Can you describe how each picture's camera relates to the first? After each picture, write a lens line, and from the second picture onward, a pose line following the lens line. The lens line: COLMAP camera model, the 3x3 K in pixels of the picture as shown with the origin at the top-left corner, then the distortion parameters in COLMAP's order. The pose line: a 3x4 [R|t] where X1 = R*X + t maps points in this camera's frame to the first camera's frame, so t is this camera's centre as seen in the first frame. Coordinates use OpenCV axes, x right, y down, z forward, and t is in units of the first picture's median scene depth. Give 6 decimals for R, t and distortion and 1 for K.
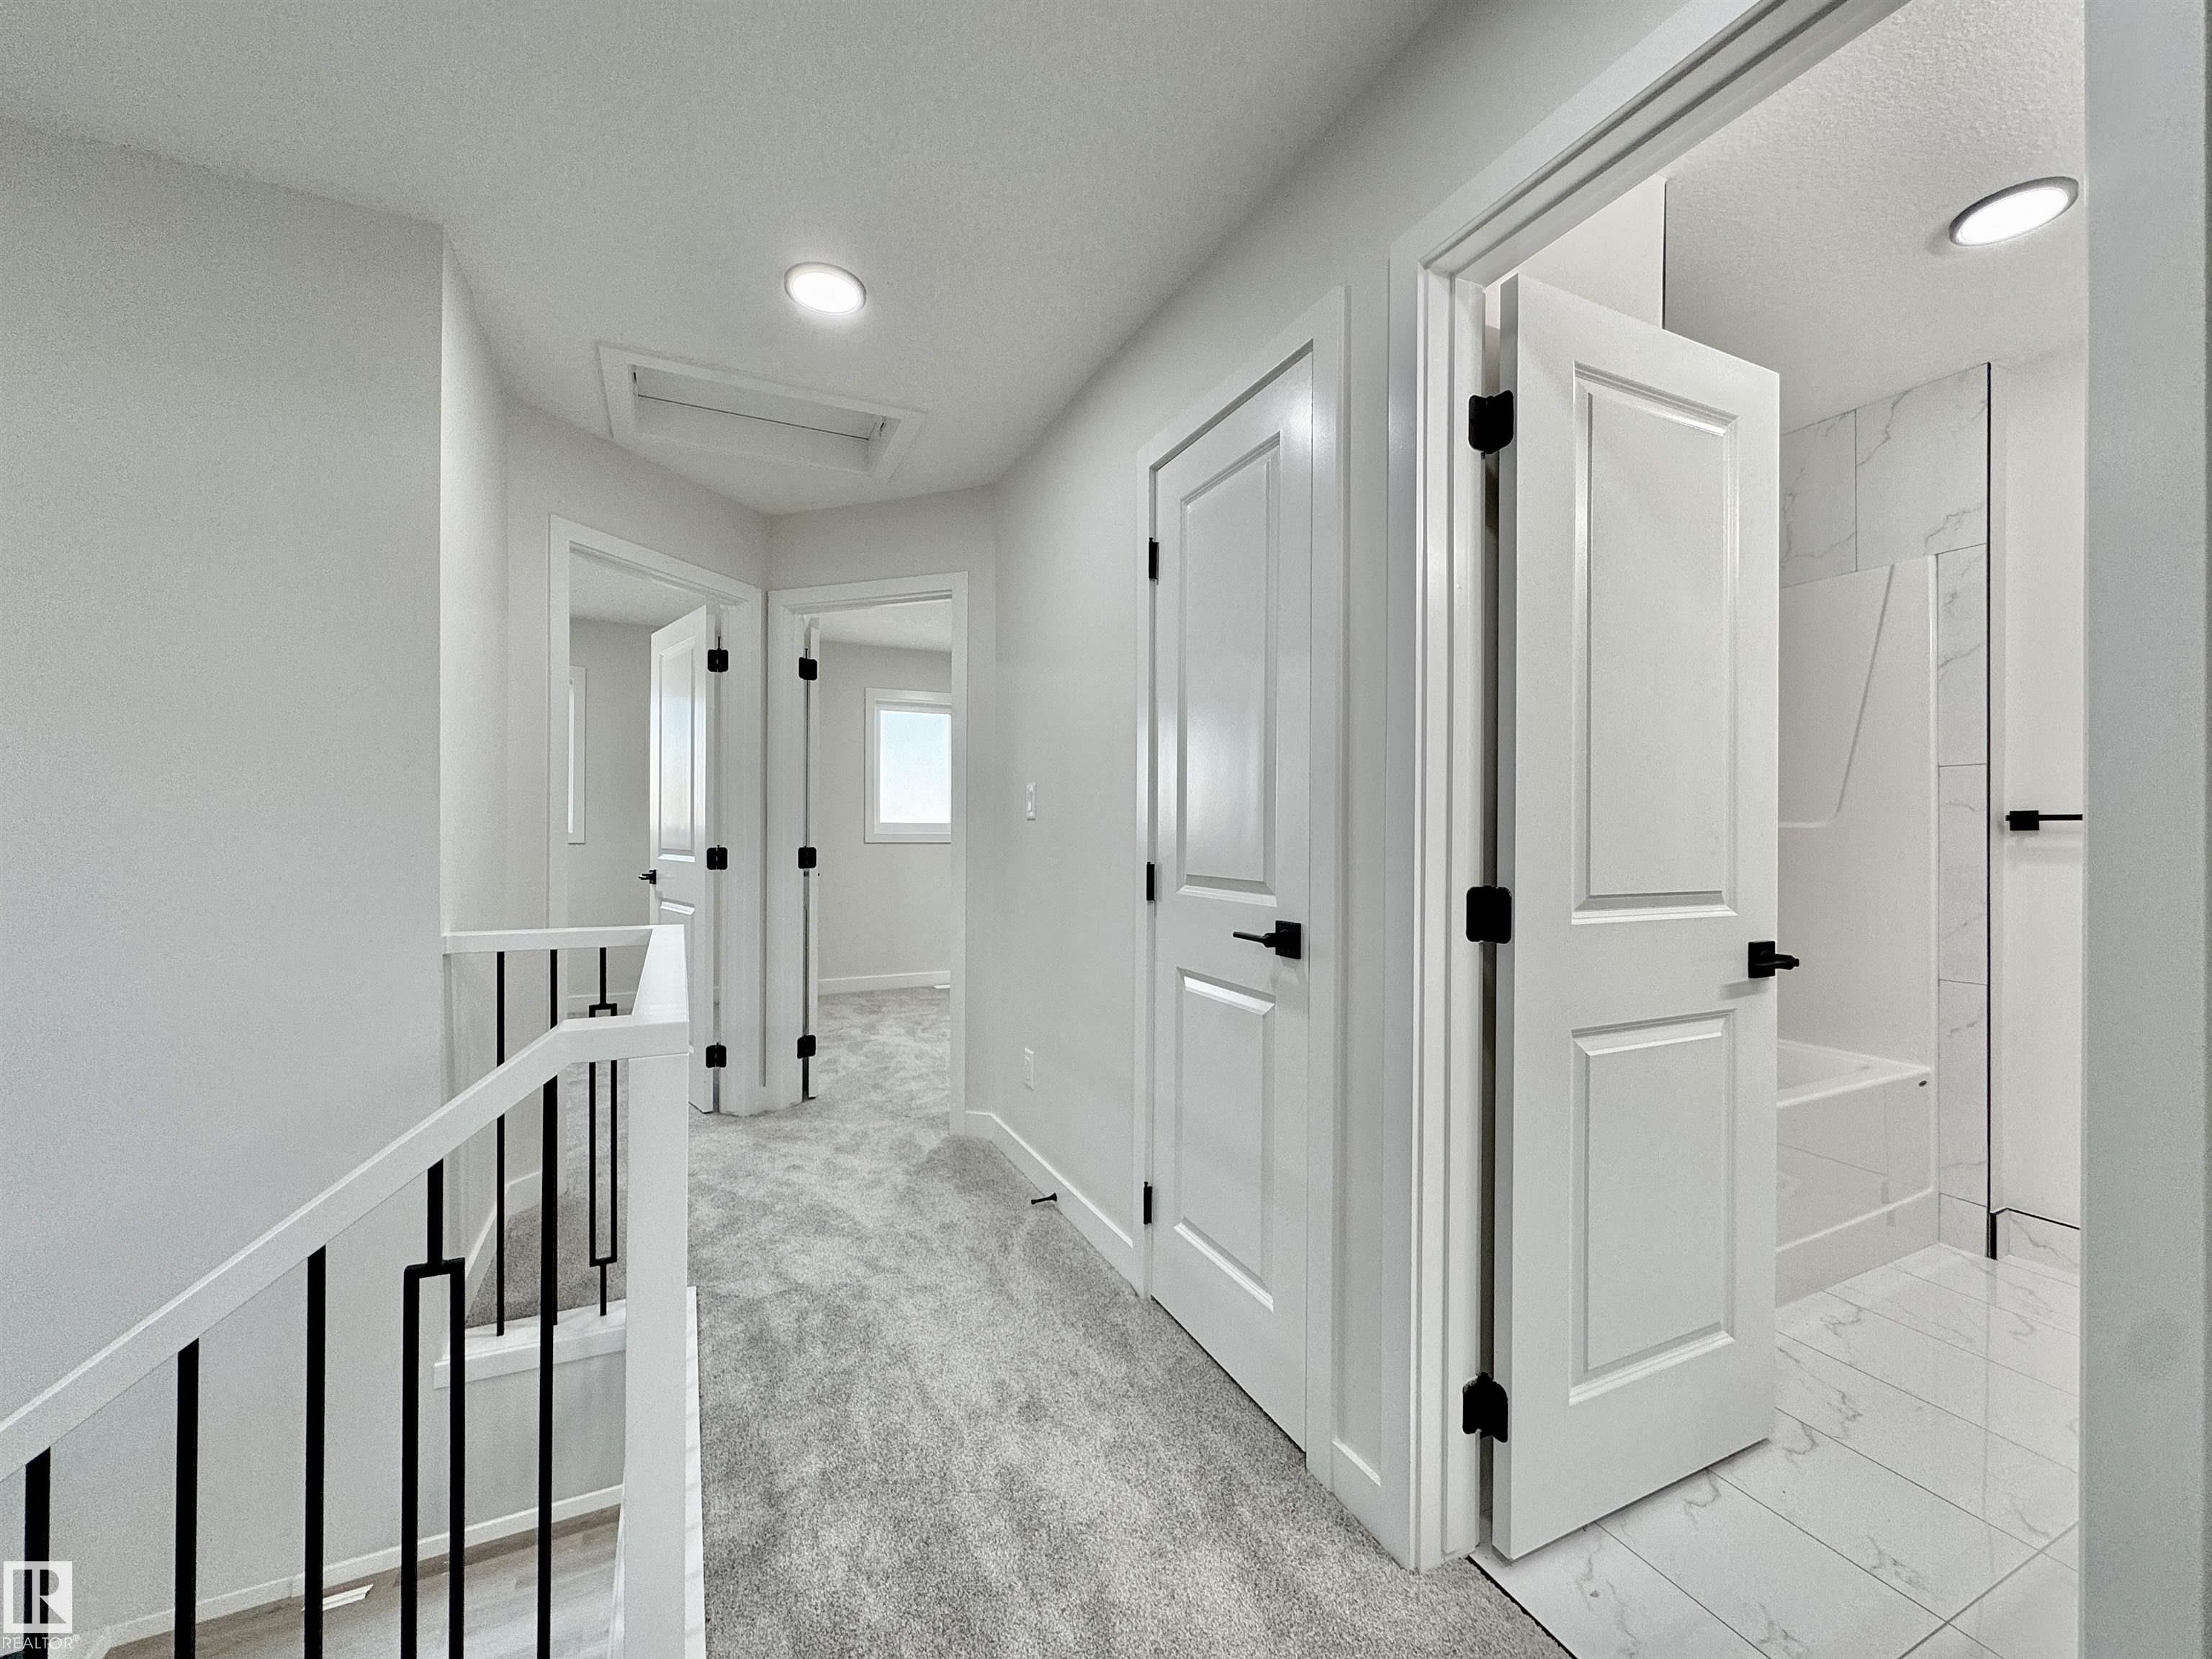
lens RADIAL K [[879.5, 0, 1101.9], [0, 879.5, 829.8], [0, 0, 1]] dist [-0.002216, 0.000834]
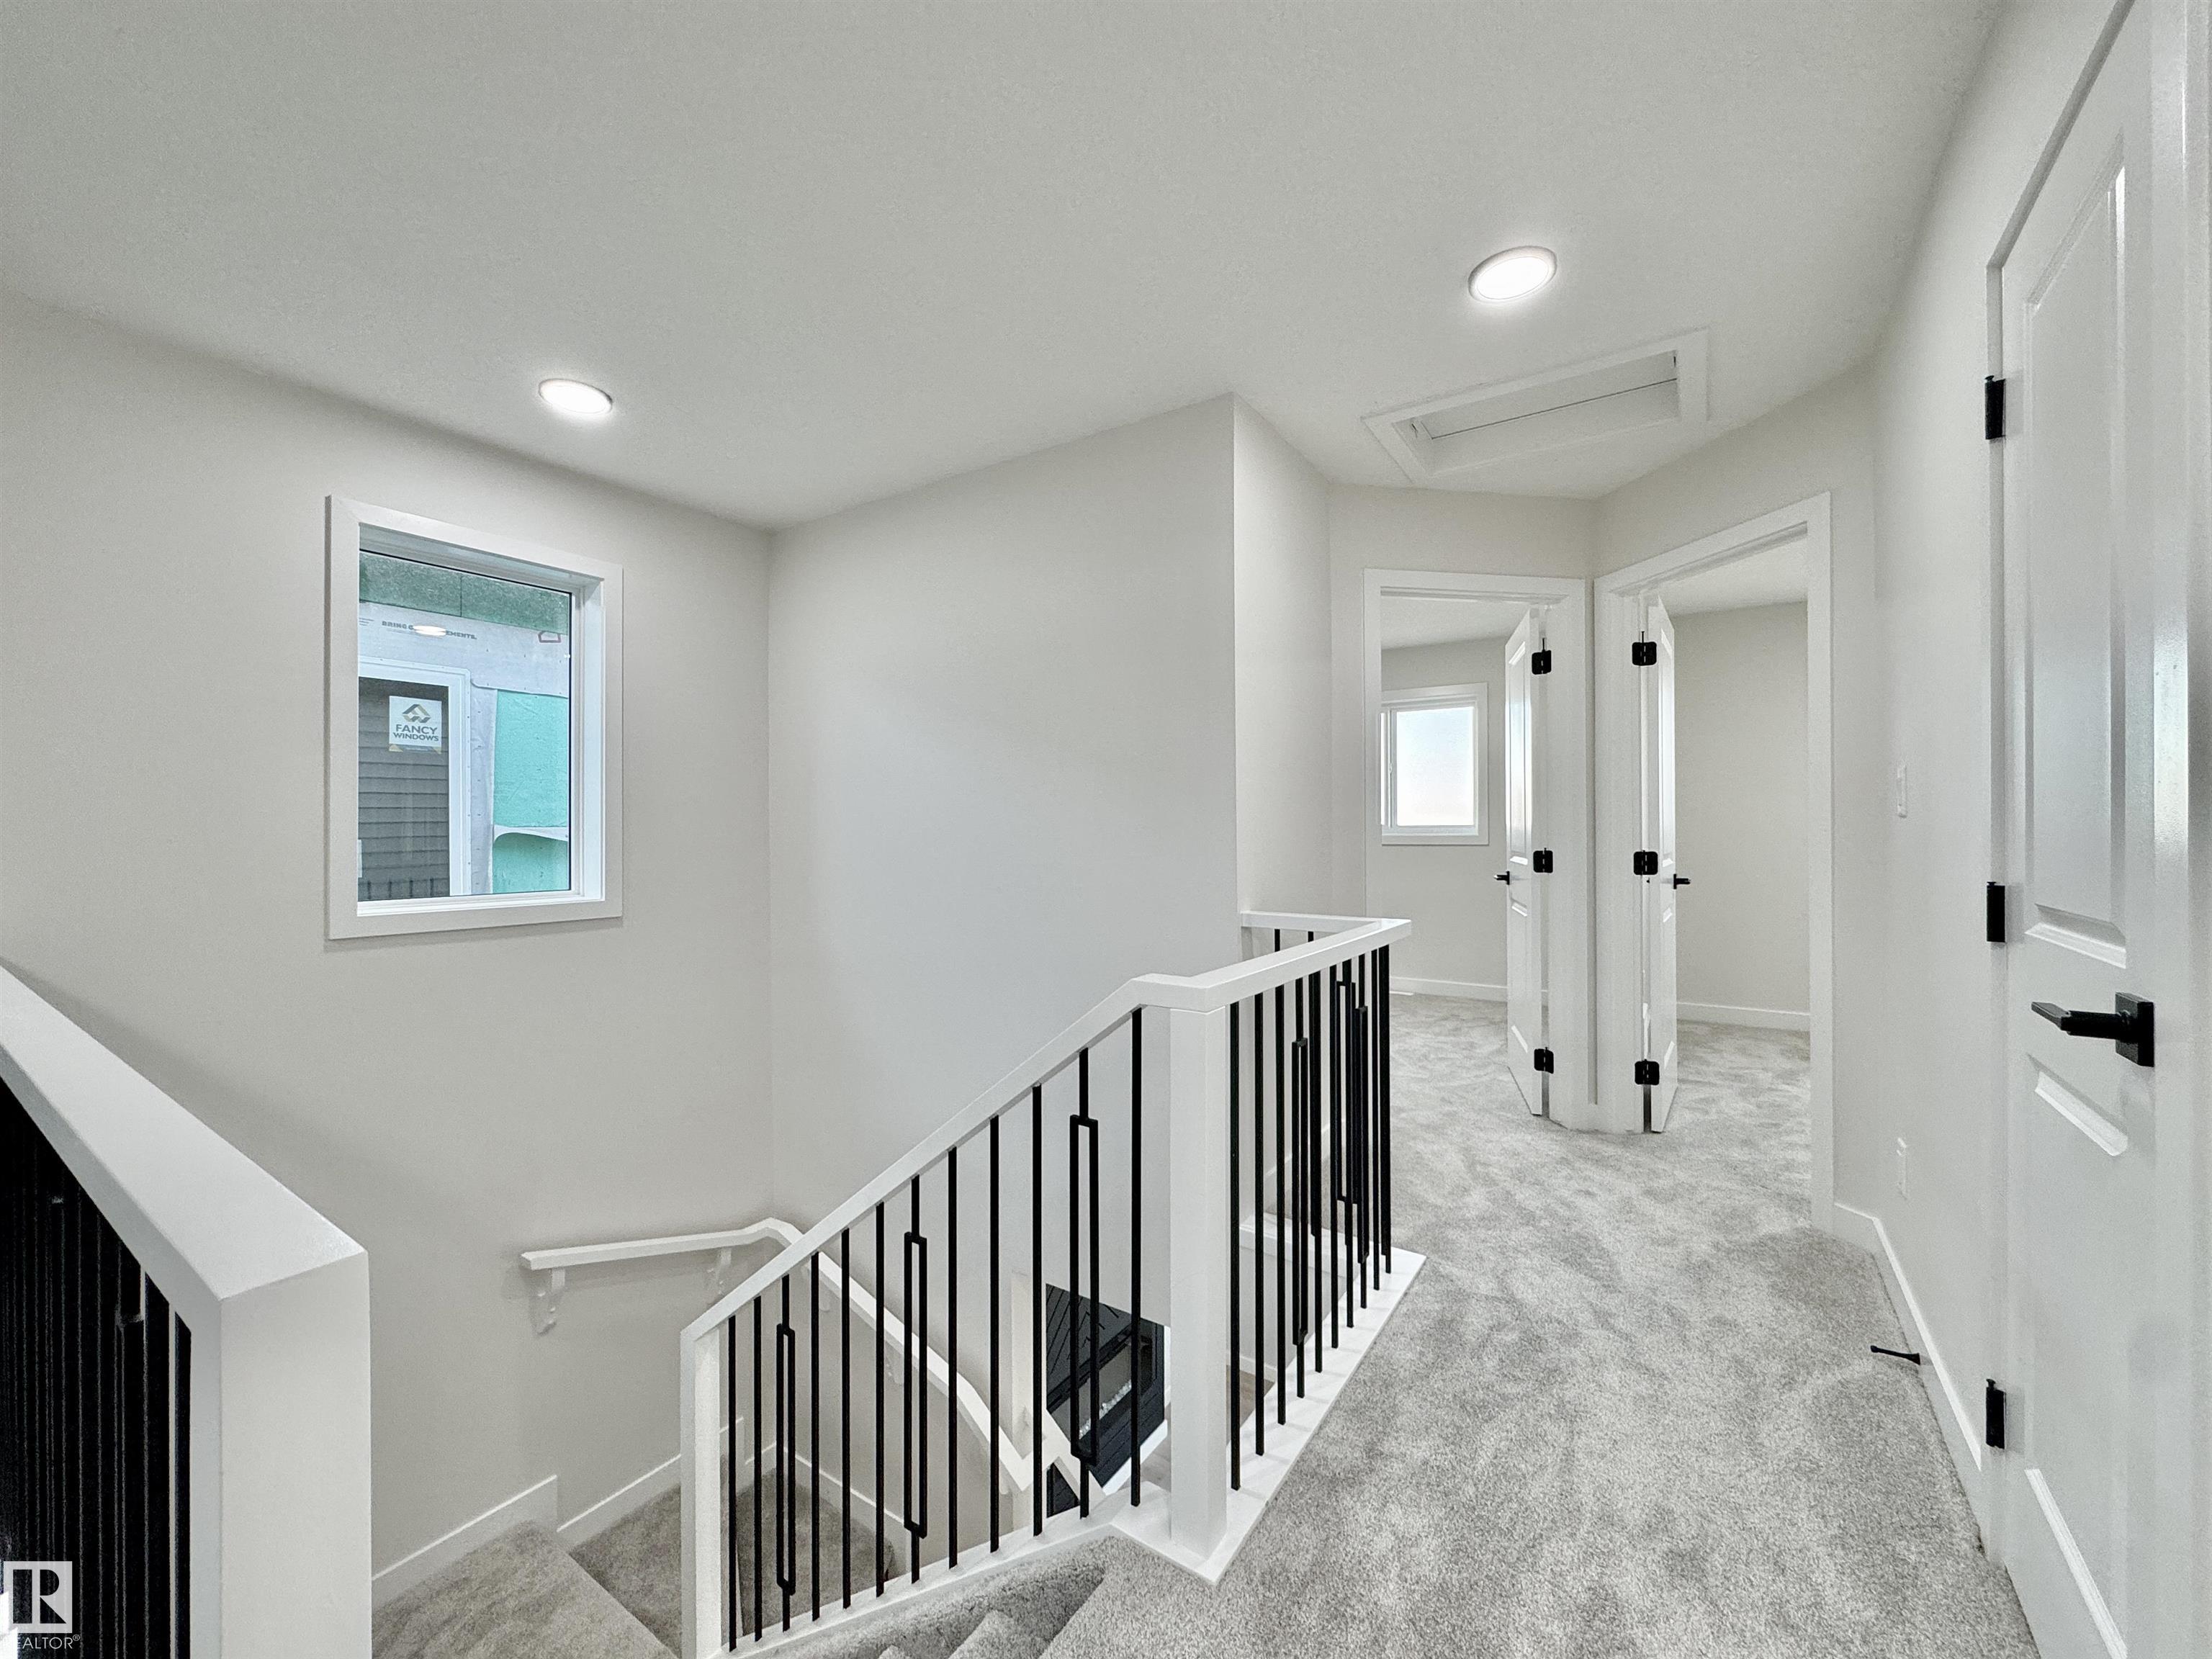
lens RADIAL K [[879.5, 0, 1110.4], [0, 879.5, 829.4], [0, 0, 1]] dist [-0.002216, 0.000834]
pose [[0.508635, -0.006932, -0.860954, 0.235117], [0.005005, 0.999974, -0.005095, -0.001368], [0.860968, -0.001717, 0.508657, 0.101734]]
